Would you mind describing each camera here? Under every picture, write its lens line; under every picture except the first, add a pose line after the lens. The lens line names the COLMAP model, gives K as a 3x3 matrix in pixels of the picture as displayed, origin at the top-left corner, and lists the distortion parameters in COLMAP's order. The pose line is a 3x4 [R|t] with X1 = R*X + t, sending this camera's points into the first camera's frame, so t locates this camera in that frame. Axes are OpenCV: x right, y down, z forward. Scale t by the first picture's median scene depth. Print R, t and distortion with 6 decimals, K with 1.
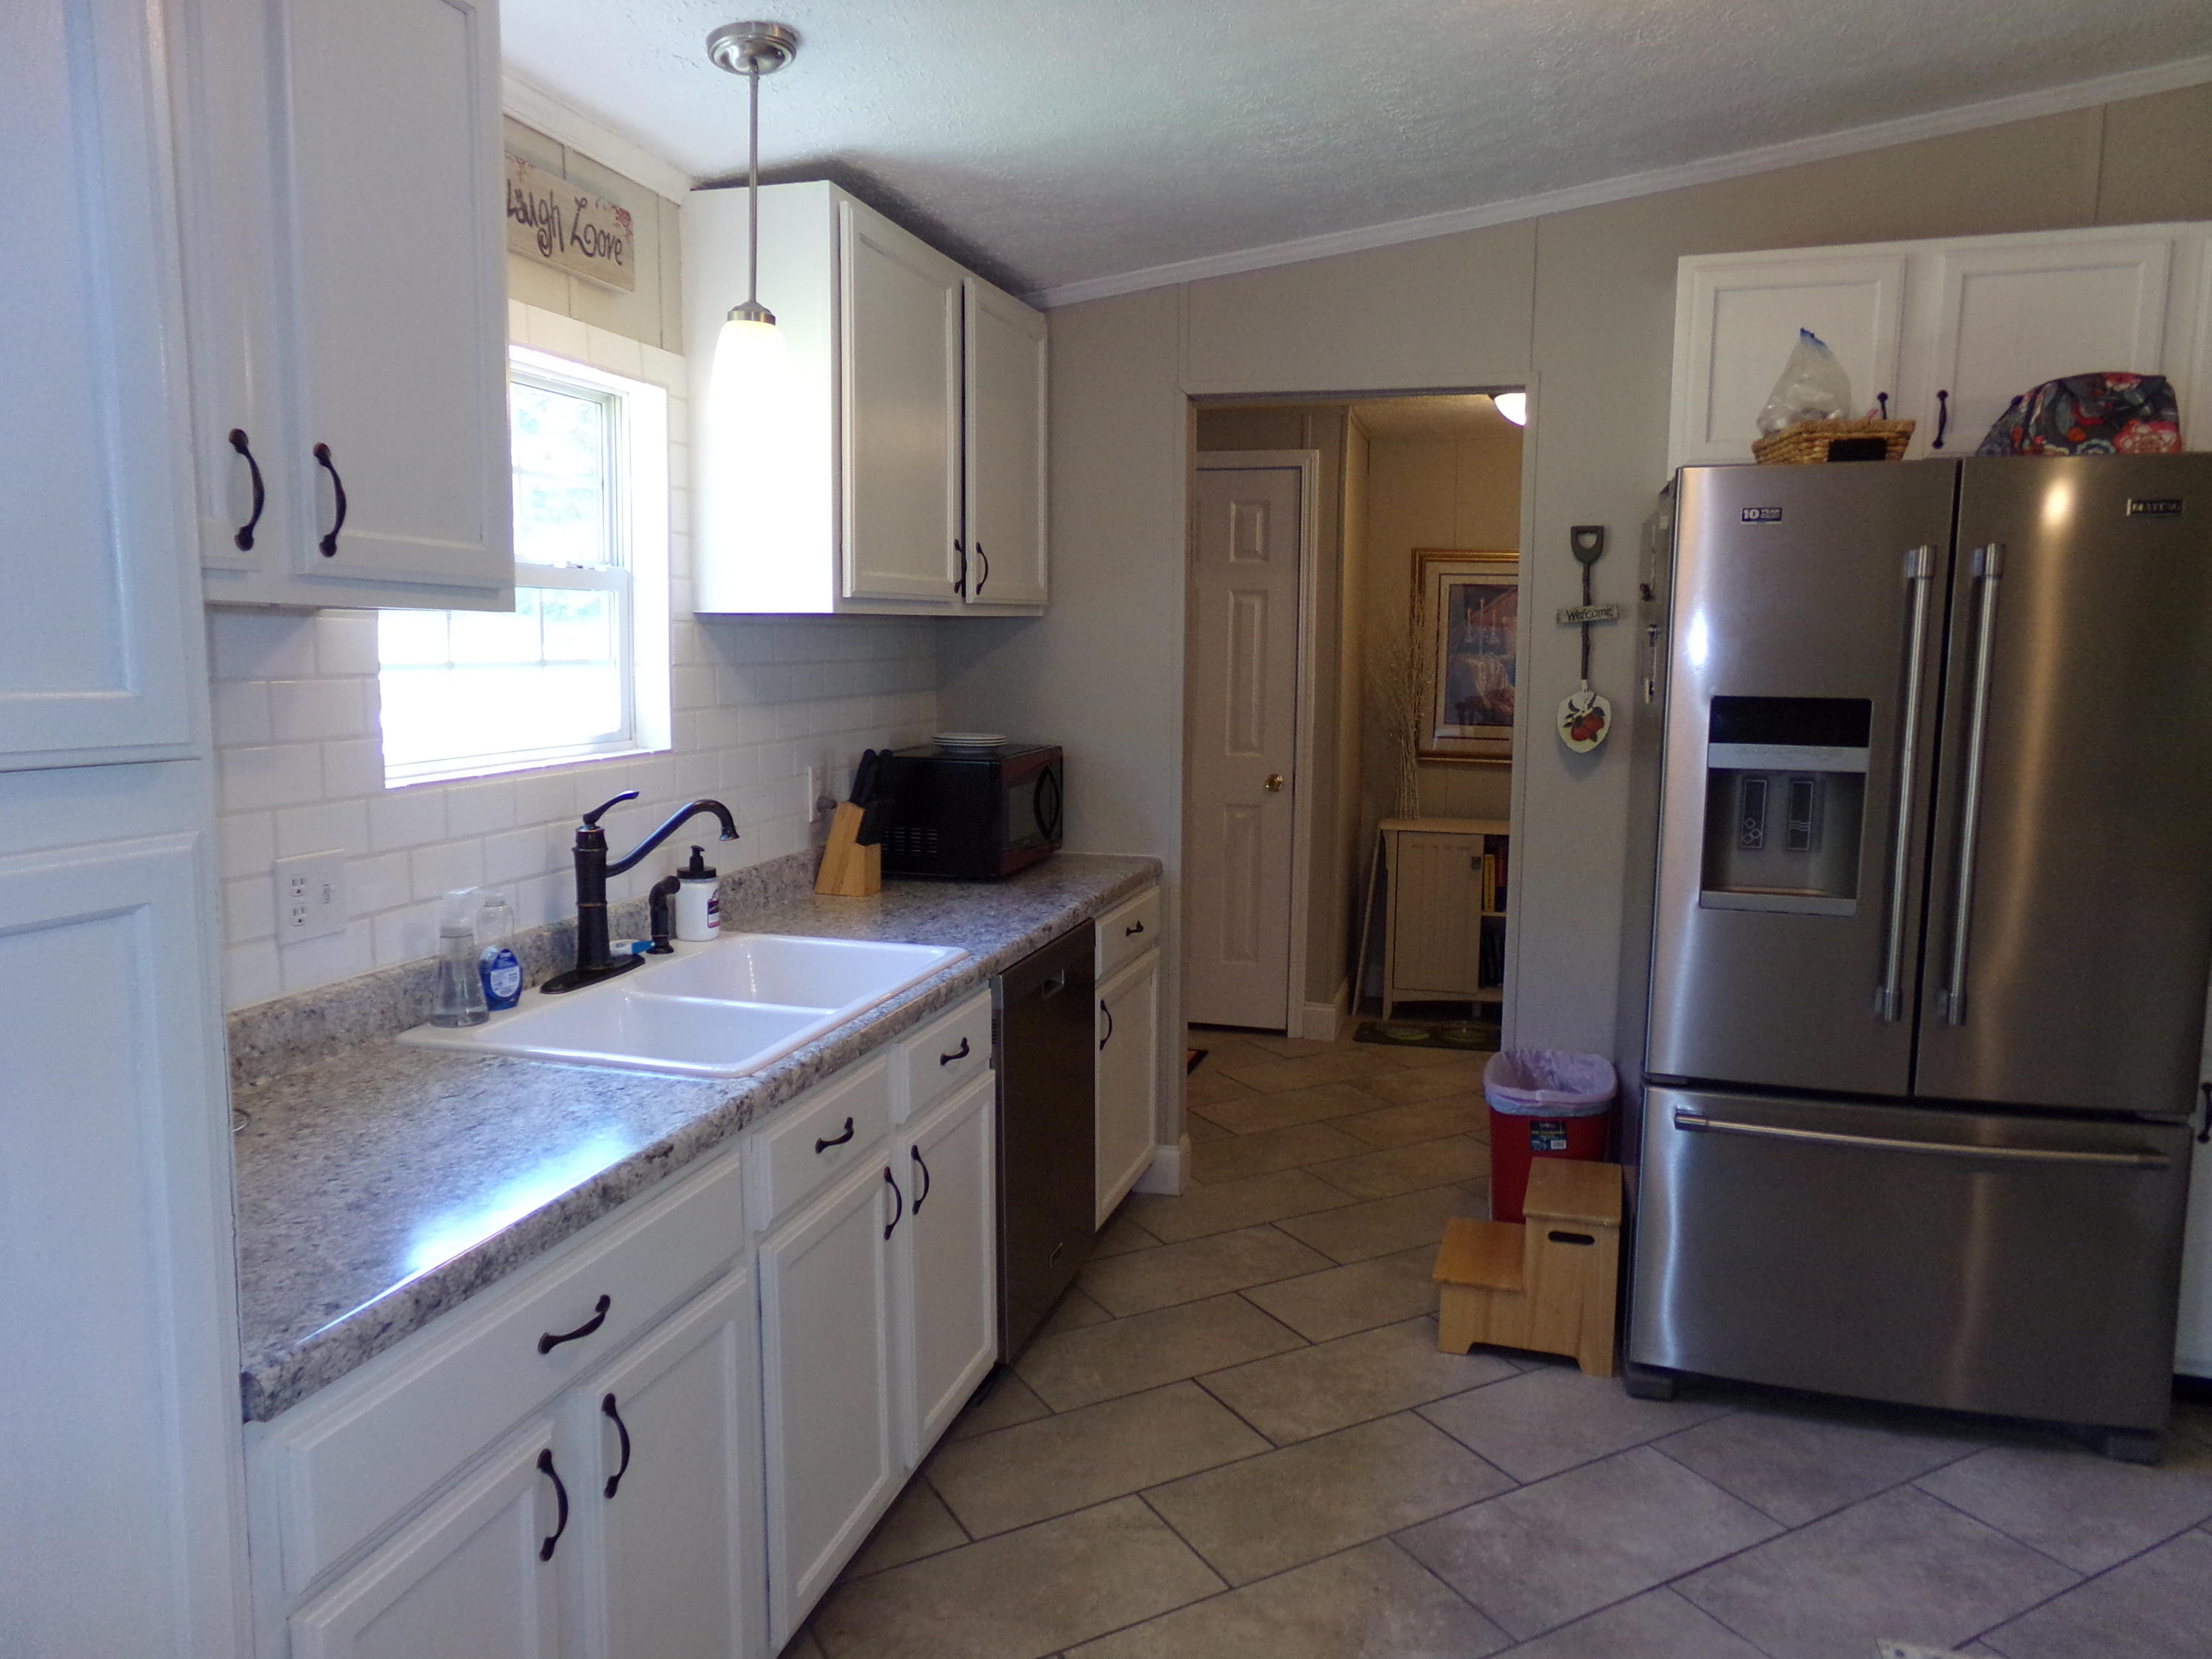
lens RADIAL K [[1506.5, 0, 1129.4], [0, 1506.5, 825.0], [0, 0, 1]] dist [-0.025008, 0.038475]
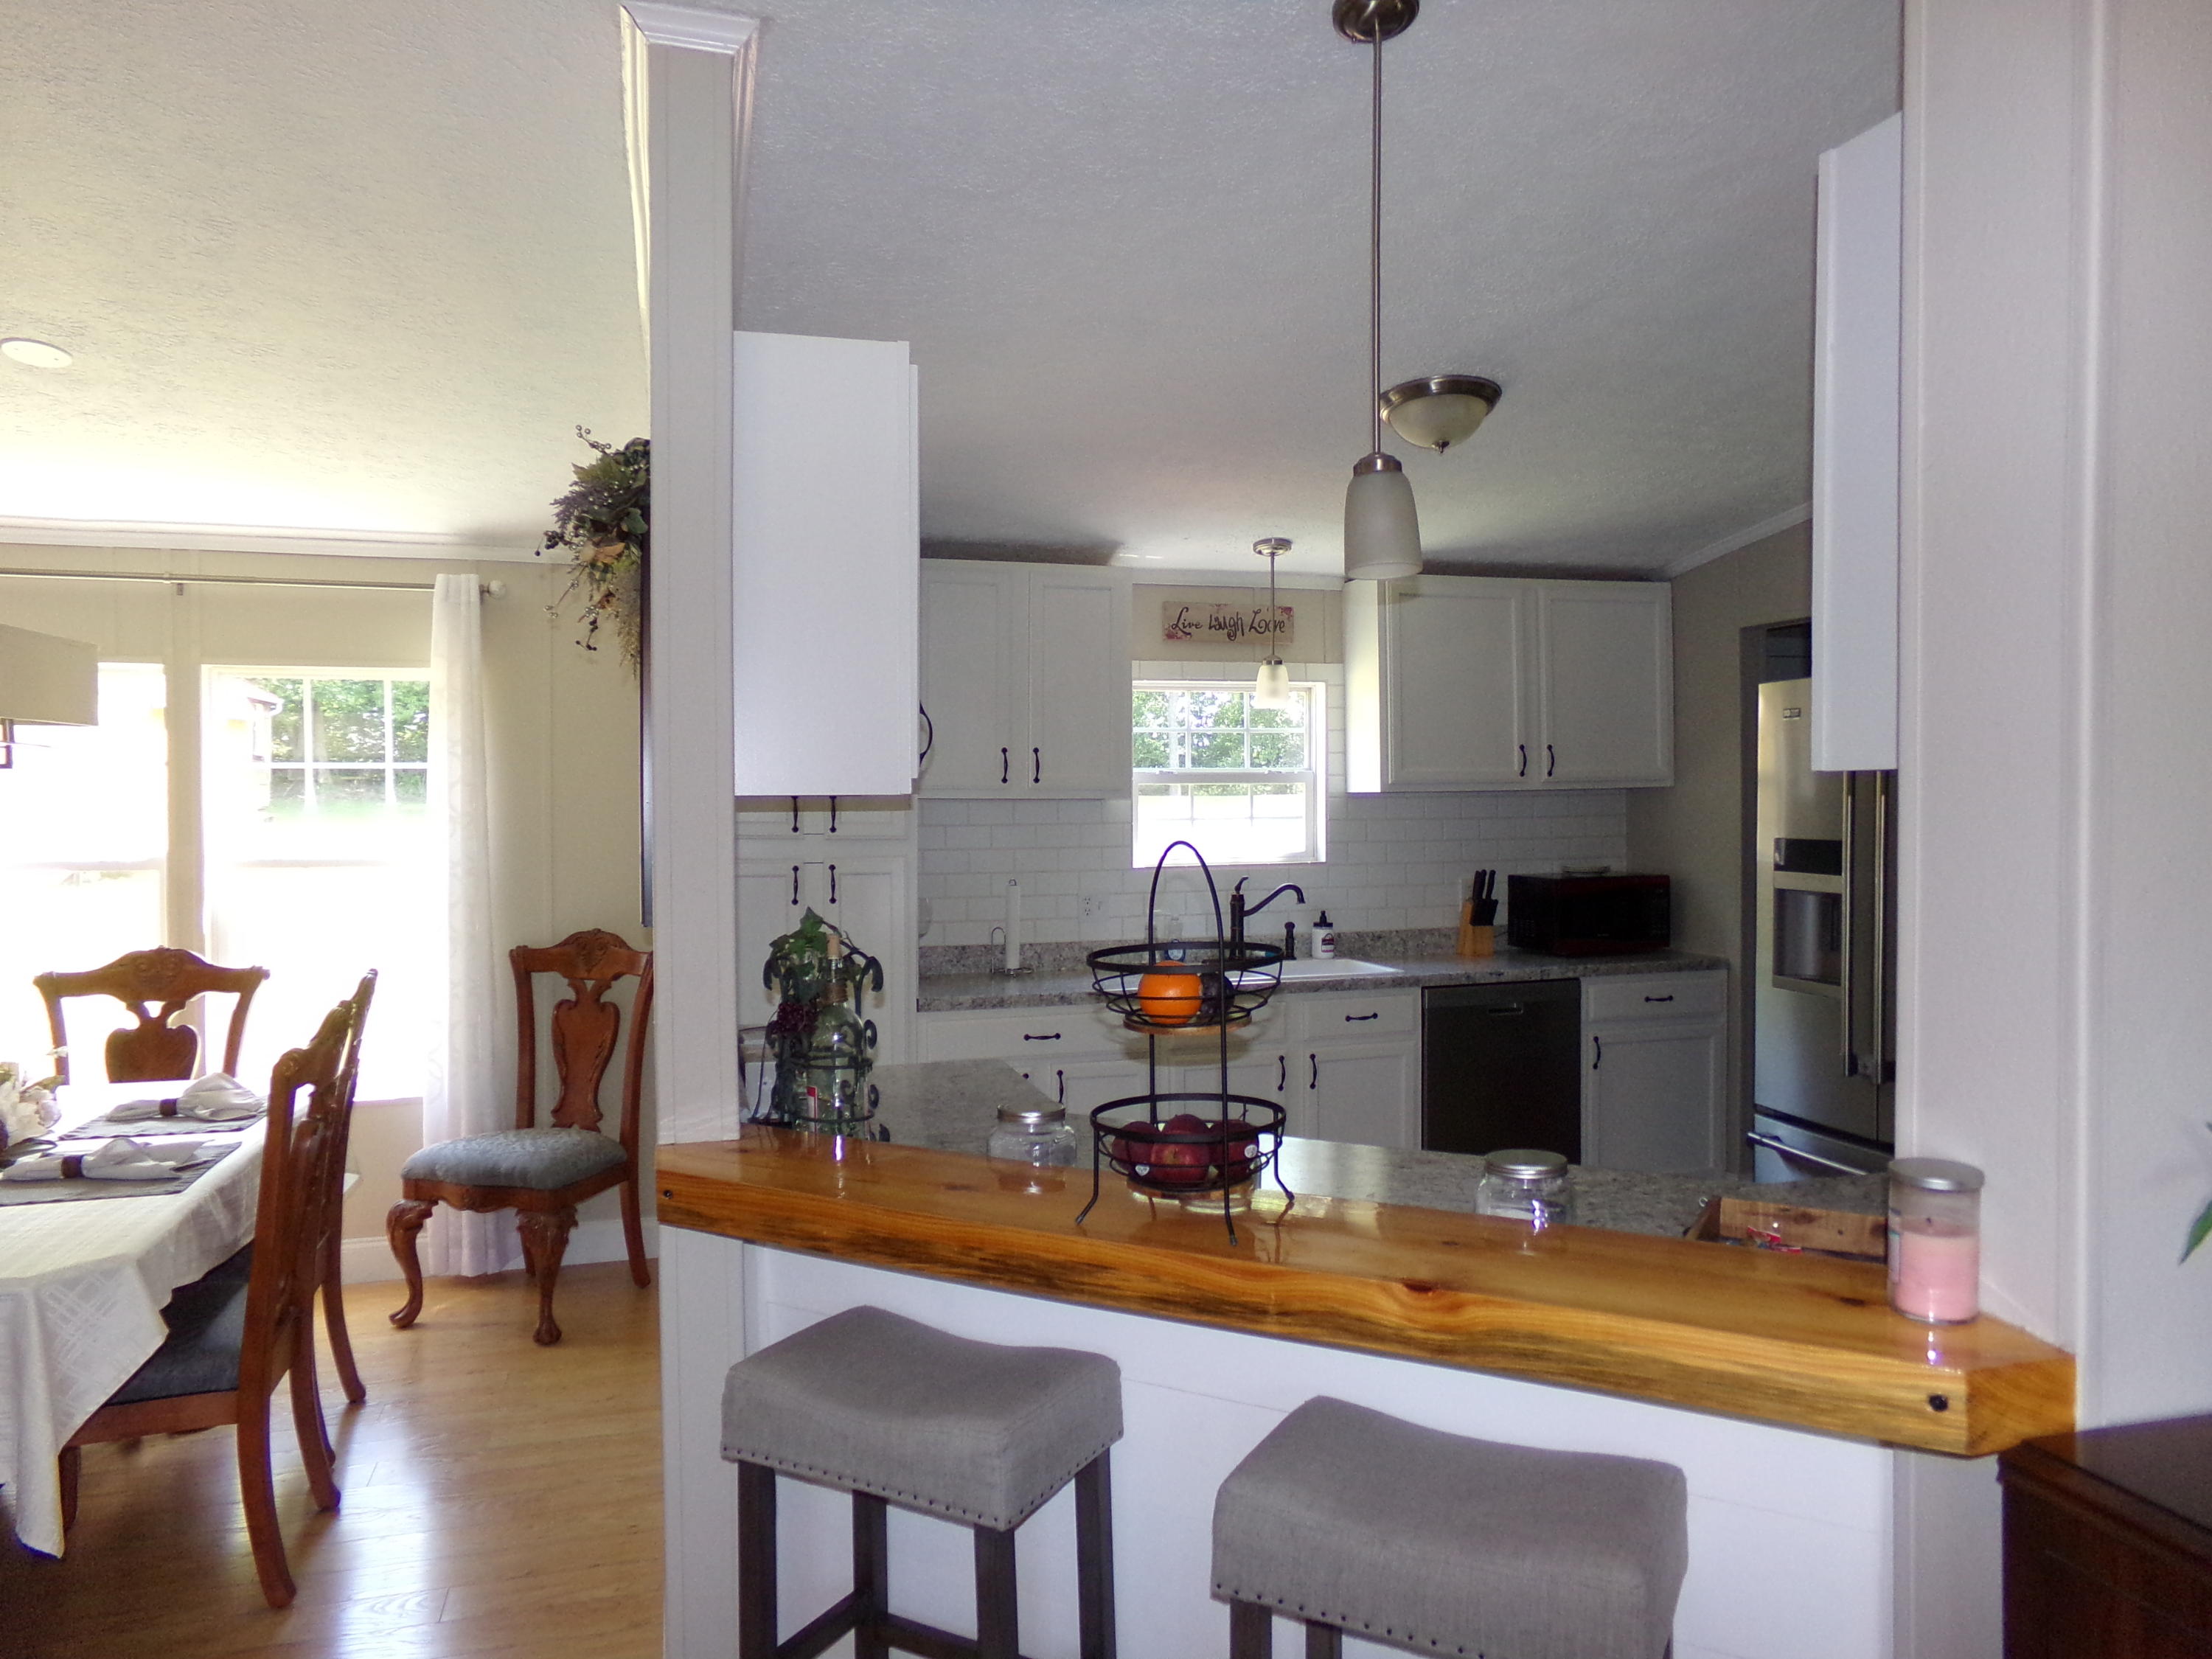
lens RADIAL K [[1506.5, 0, 1102.4], [0, 1506.5, 818.7], [0, 0, 1]] dist [-0.025008, 0.038475]
pose [[0.546154, -0.001566, -0.837683, 1.177441], [-0.088992, 0.994231, -0.059880, 0.037456], [0.832944, 0.107251, 0.542864, -0.314750]]
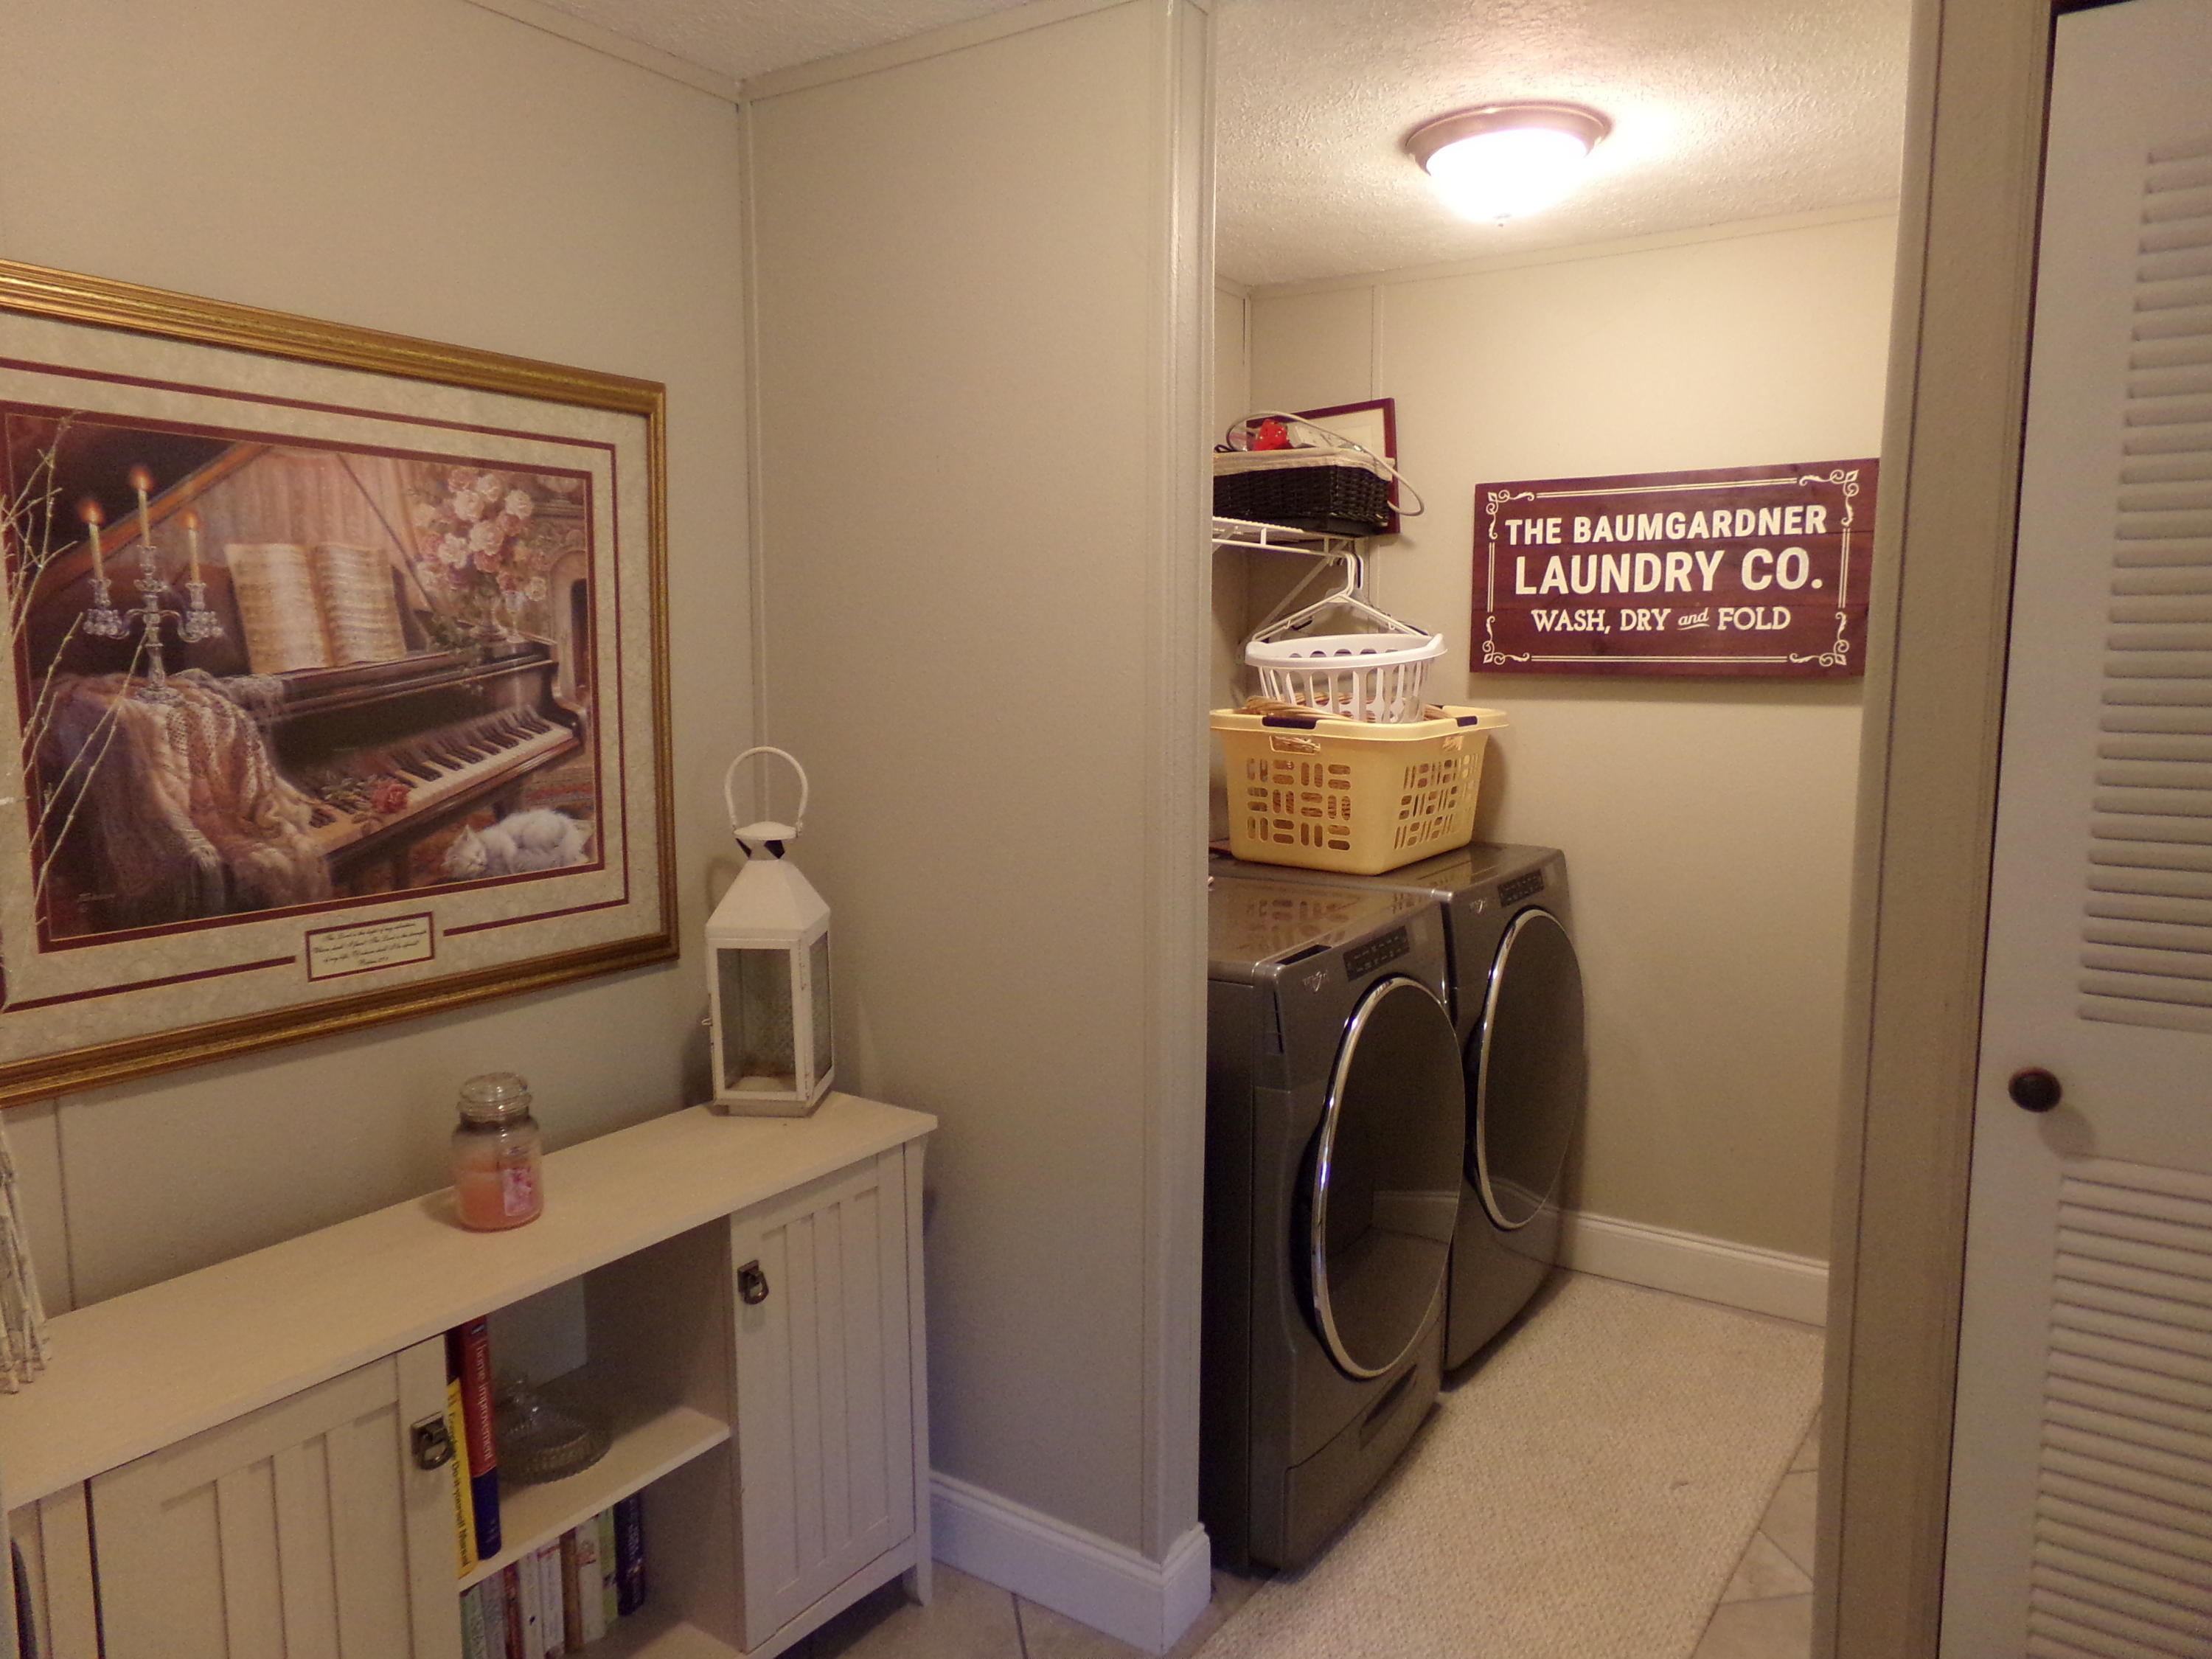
lens RADIAL K [[1506.5, 0, 1107.2], [0, 1506.5, 836.5], [0, 0, 1]] dist [-0.025008, 0.038475]
pose [[0.309129, -0.129626, 0.942145, 0.048208], [0.114173, 0.988561, 0.098551, -0.173924], [-0.944142, 0.077103, 0.320392, 1.418998]]
